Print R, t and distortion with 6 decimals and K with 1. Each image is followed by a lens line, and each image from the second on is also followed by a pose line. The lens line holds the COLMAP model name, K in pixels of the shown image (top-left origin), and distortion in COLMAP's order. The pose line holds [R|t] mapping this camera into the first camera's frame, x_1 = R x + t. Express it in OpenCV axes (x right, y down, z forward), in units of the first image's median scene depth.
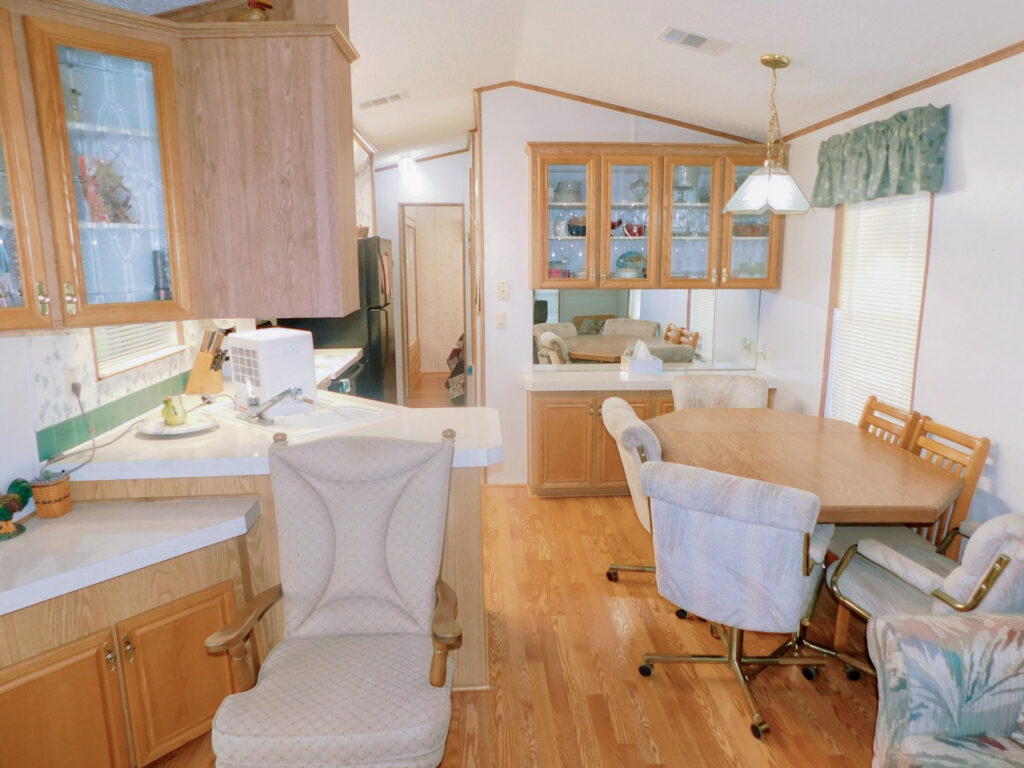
lens RADIAL K [[680.9, 0, 515.4], [0, 680.9, 376.6], [0, 0, 1]] dist [-0.069439, 0.060093]
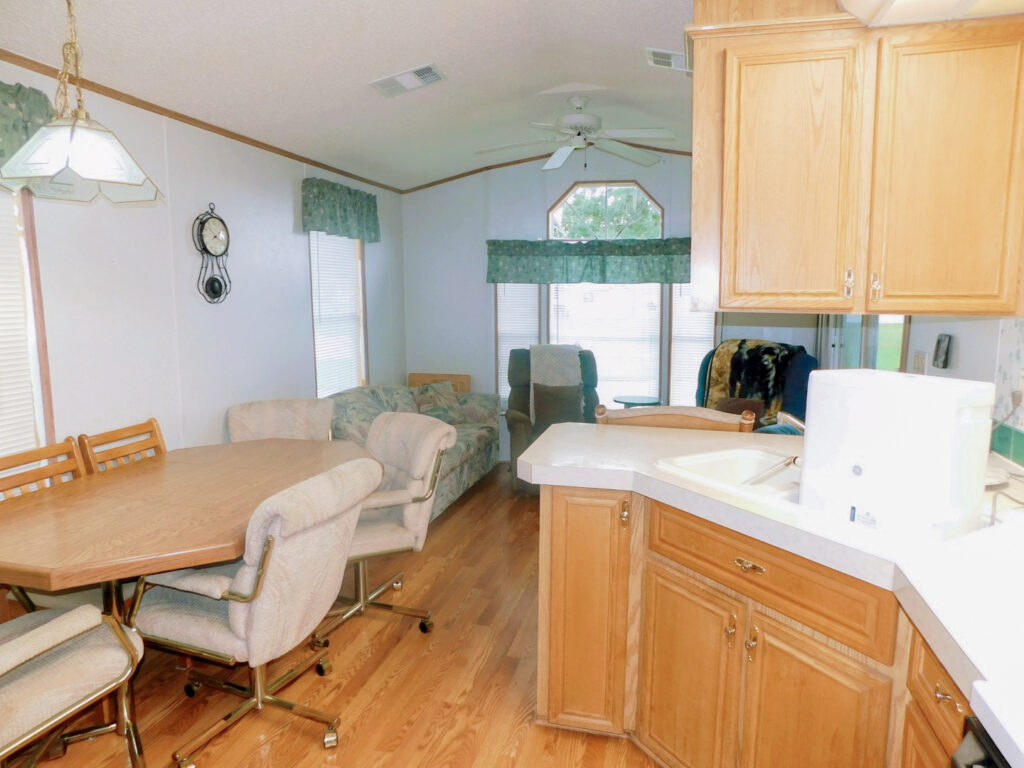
lens RADIAL K [[680.9, 0, 522.2], [0, 680.9, 368.4], [0, 0, 1]] dist [-0.069439, 0.060093]
pose [[-0.956458, -0.024254, 0.290861, -0.214243], [0.060870, 0.958053, 0.280053, -0.221815], [-0.285452, 0.285563, -0.914861, 1.437712]]
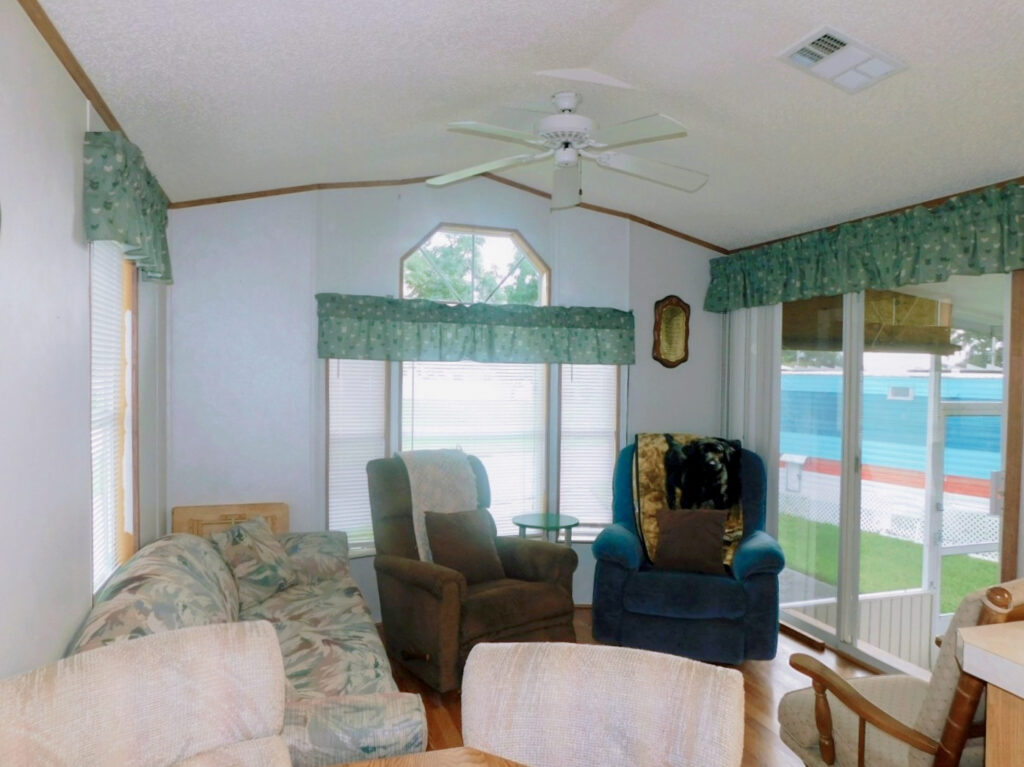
lens RADIAL K [[680.9, 0, 515.2], [0, 680.9, 379.6], [0, 0, 1]] dist [-0.069439, 0.060093]
pose [[-0.965721, -0.003335, -0.259560, 0.349237], [-0.053409, 0.981077, 0.186108, -0.143496], [0.254028, 0.193592, -0.947624, 0.977230]]
